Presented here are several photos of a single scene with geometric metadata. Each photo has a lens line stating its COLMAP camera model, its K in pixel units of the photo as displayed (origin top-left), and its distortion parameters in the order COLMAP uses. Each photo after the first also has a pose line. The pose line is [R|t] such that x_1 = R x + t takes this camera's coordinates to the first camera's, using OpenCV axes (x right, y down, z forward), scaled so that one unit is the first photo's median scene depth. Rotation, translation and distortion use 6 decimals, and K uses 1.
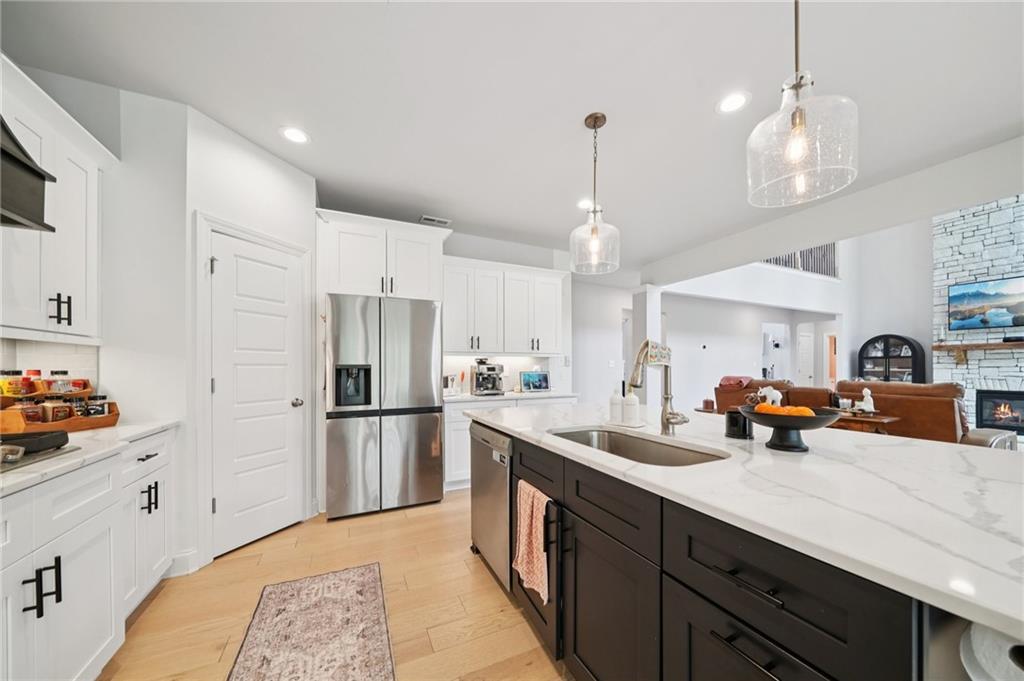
lens RADIAL K [[355.0, 0, 515.5], [0, 355.0, 366.0], [0, 0, 1]] dist [-0.003308, -0.000216]
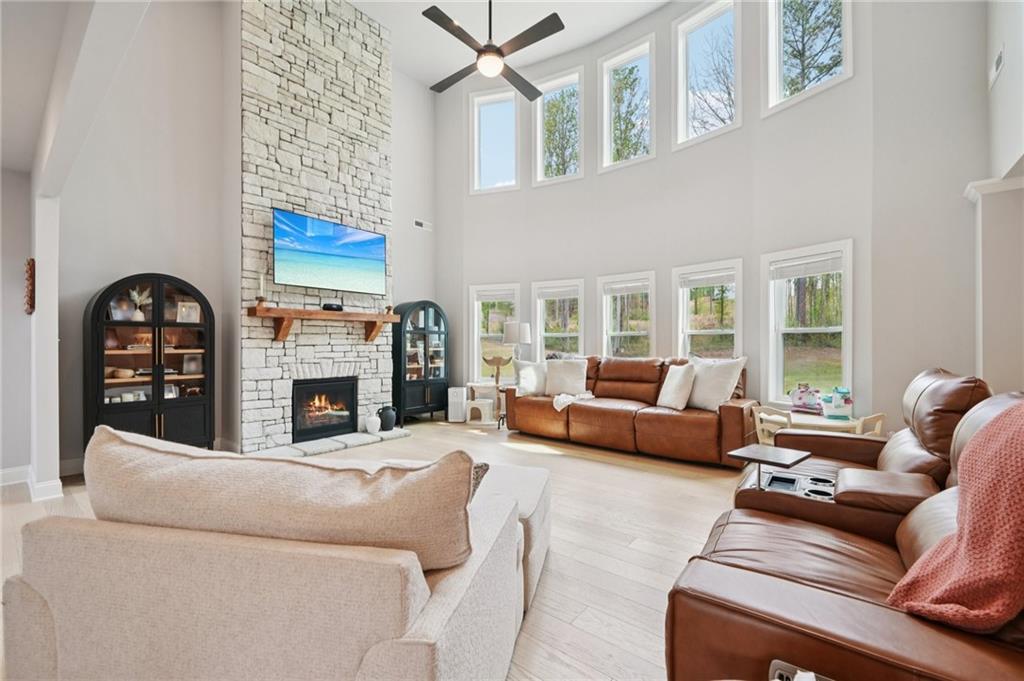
lens RADIAL K [[419.9, 0, 513.1], [0, 419.9, 344.1], [0, 0, 1]] dist [0.000376, 0.000004]
pose [[-0.443459, 0.000994, 0.896294, 0.411959], [0.000590, 0.999999, -0.000817, 0.001867], [-0.896295, 0.000167, -0.443459, 0.949946]]
